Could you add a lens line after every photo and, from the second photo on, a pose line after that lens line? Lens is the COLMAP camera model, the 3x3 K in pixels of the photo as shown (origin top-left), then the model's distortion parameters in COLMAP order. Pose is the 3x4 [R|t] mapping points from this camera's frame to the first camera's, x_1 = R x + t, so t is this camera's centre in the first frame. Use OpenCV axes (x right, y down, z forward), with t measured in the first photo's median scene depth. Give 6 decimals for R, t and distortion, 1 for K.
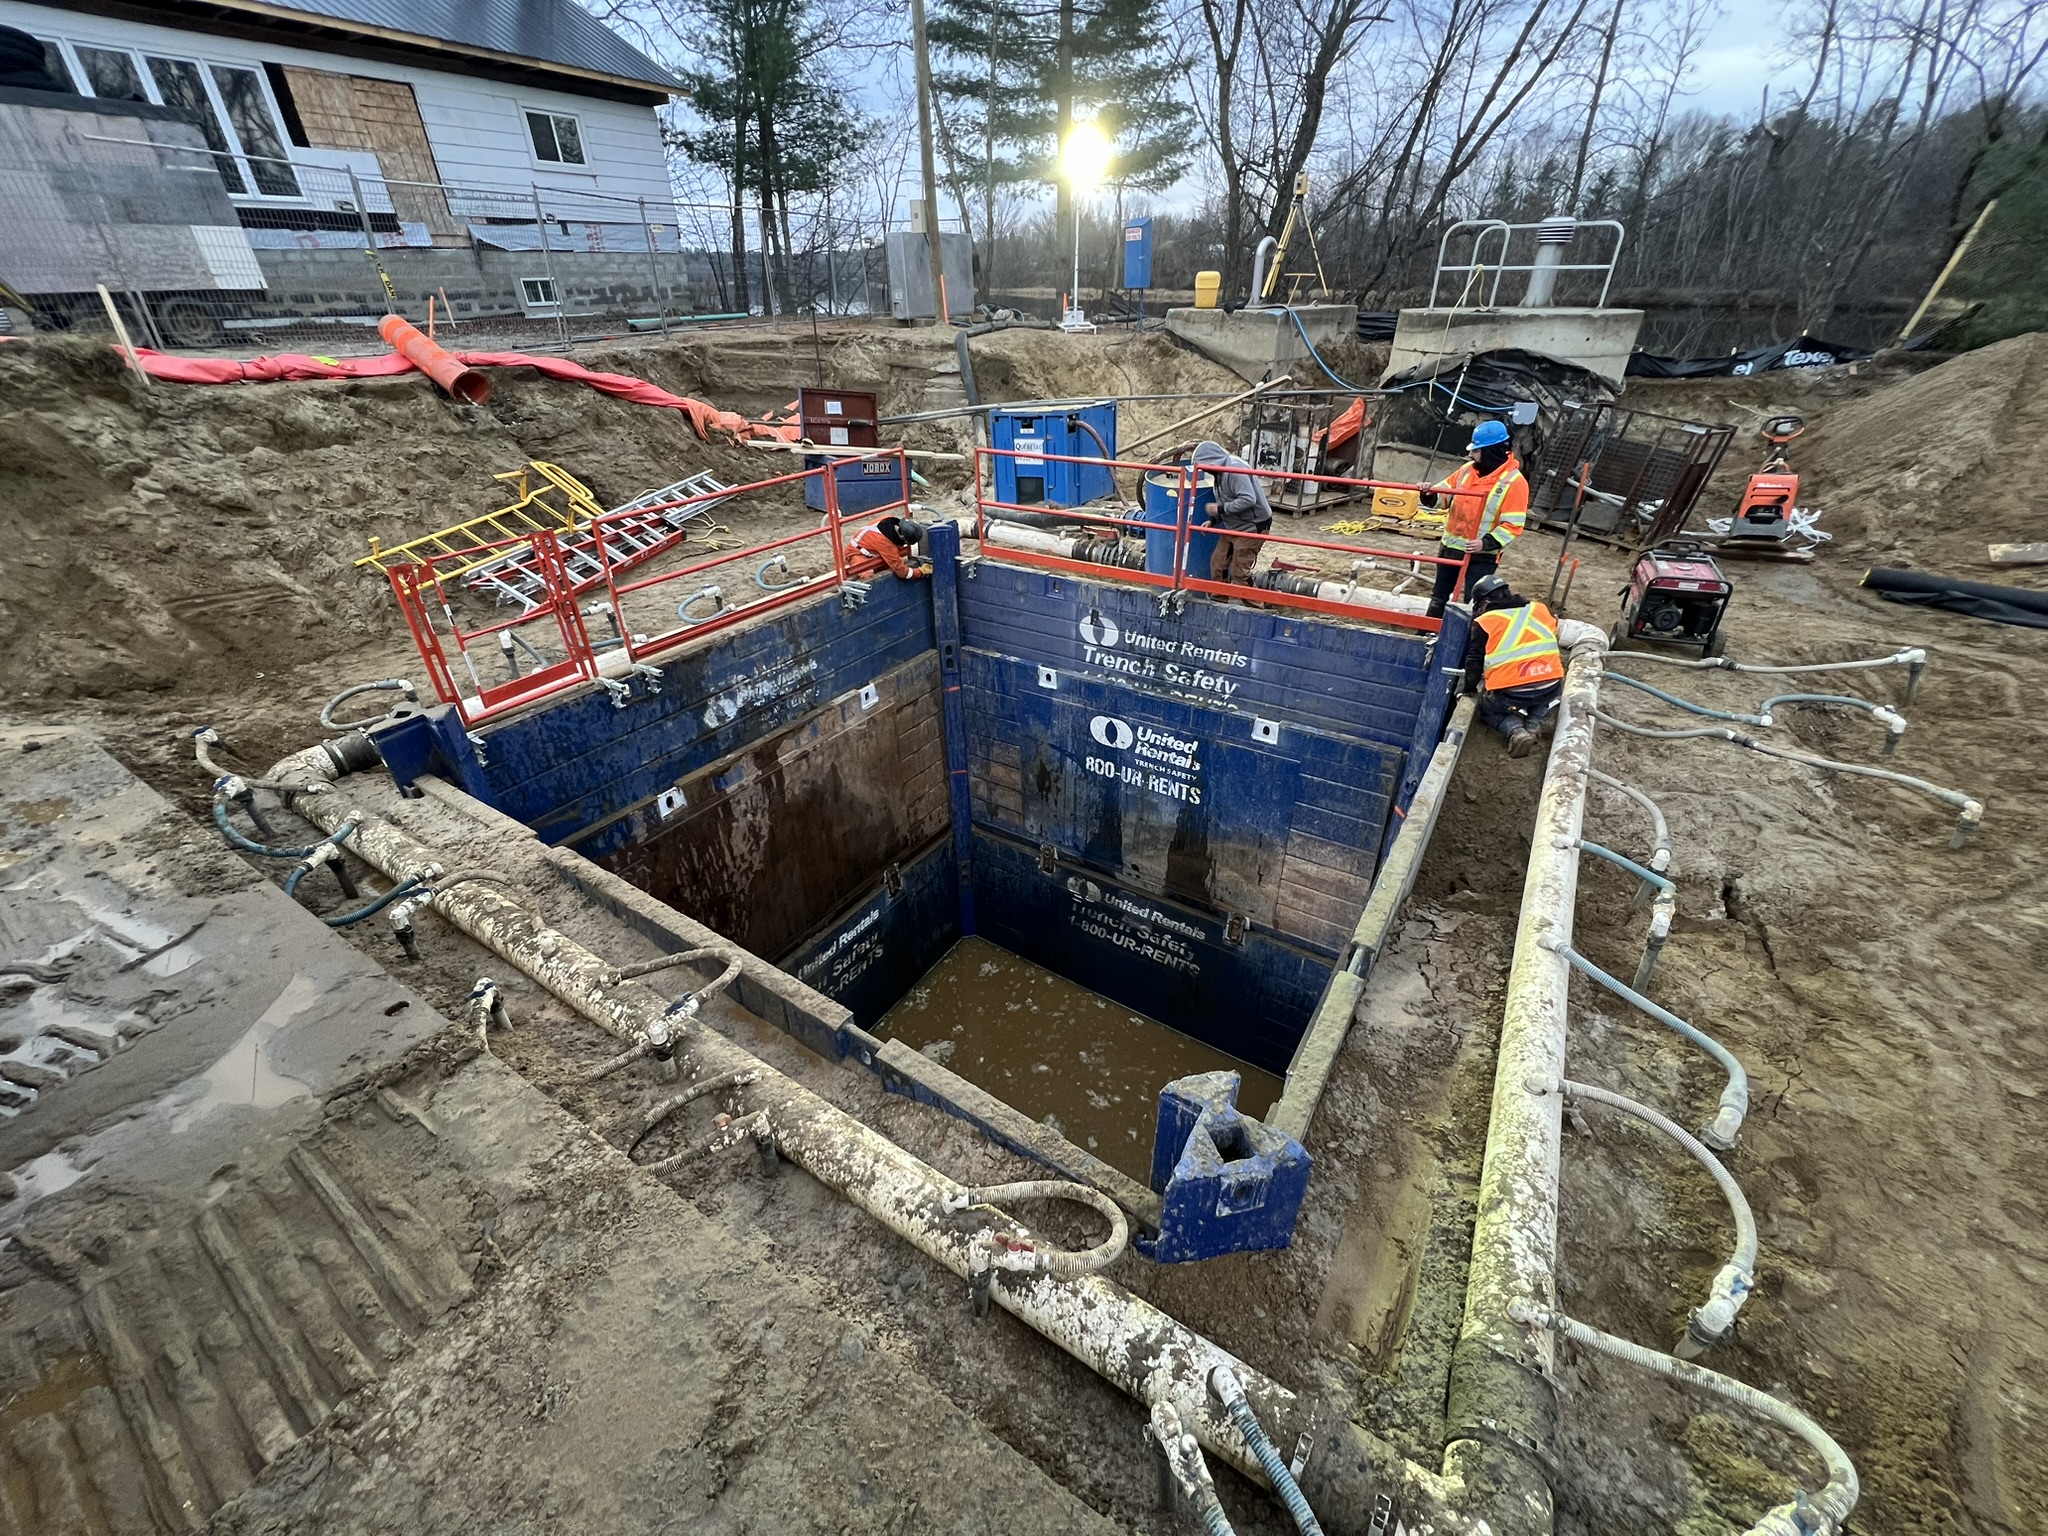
lens RADIAL K [[826.5, 0, 1024.0], [0, 826.5, 768.0], [0, 0, 1]] dist [-0.000365, 0.000042]
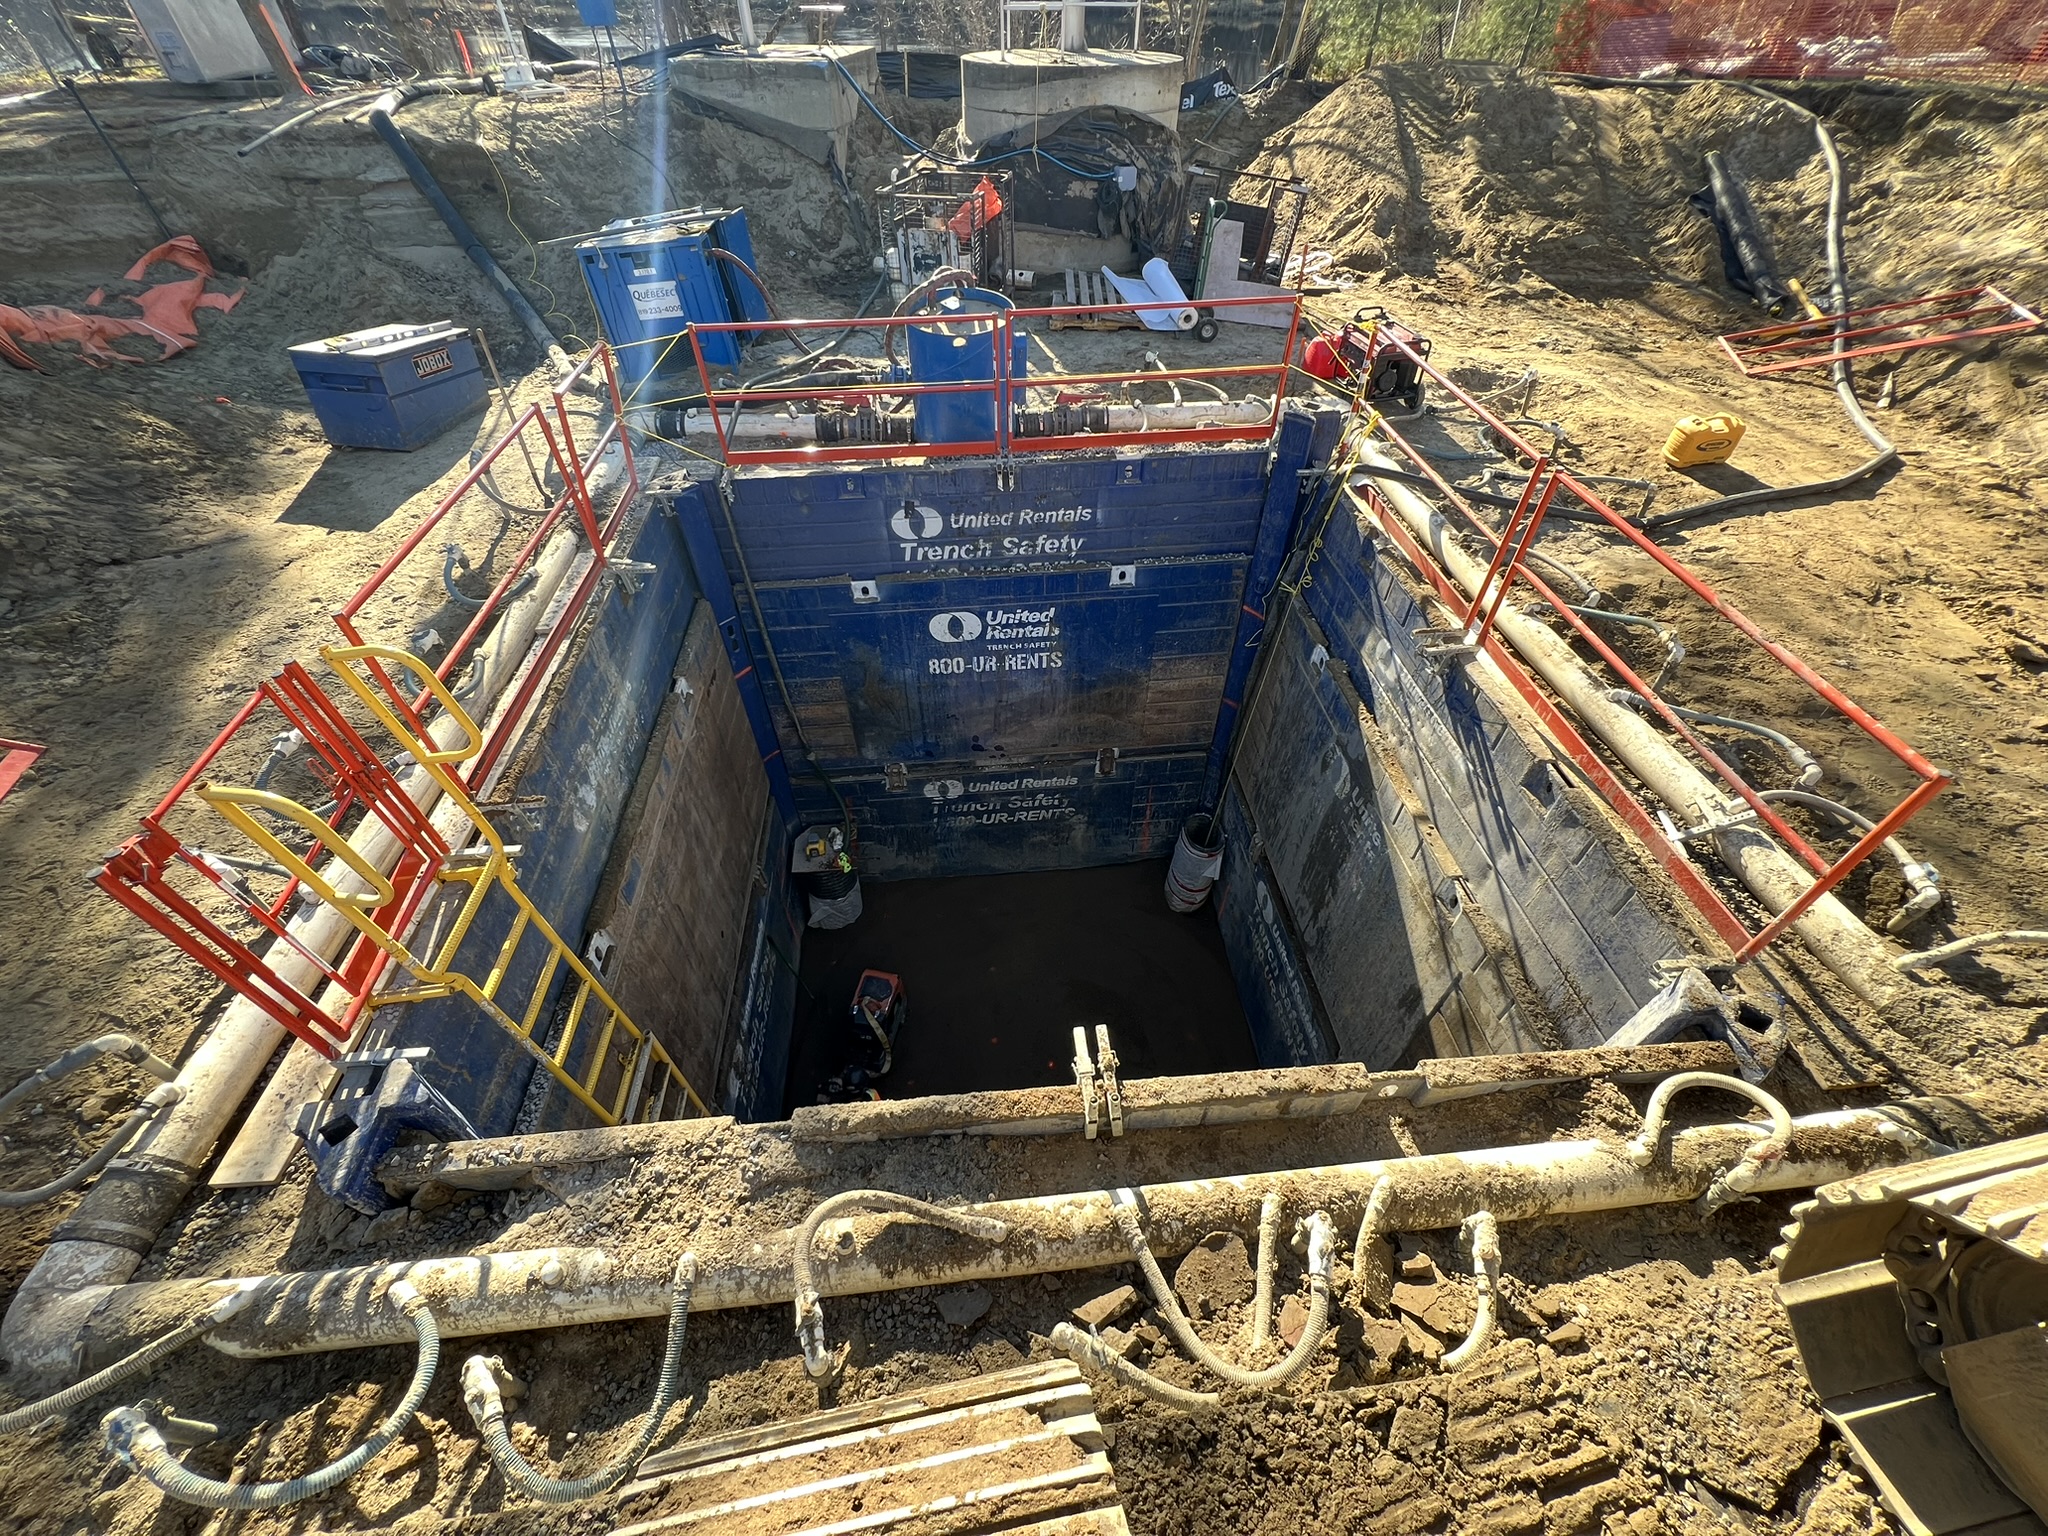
lens RADIAL K [[826.5, 0, 1024.0], [0, 826.5, 768.0], [0, 0, 1]] dist [-0.000365, 0.000042]
pose [[0.771460, -0.433402, 0.465845, -0.282500], [0.307441, 0.894908, 0.323449, -0.151282], [-0.557072, -0.106308, 0.823632, 0.161563]]
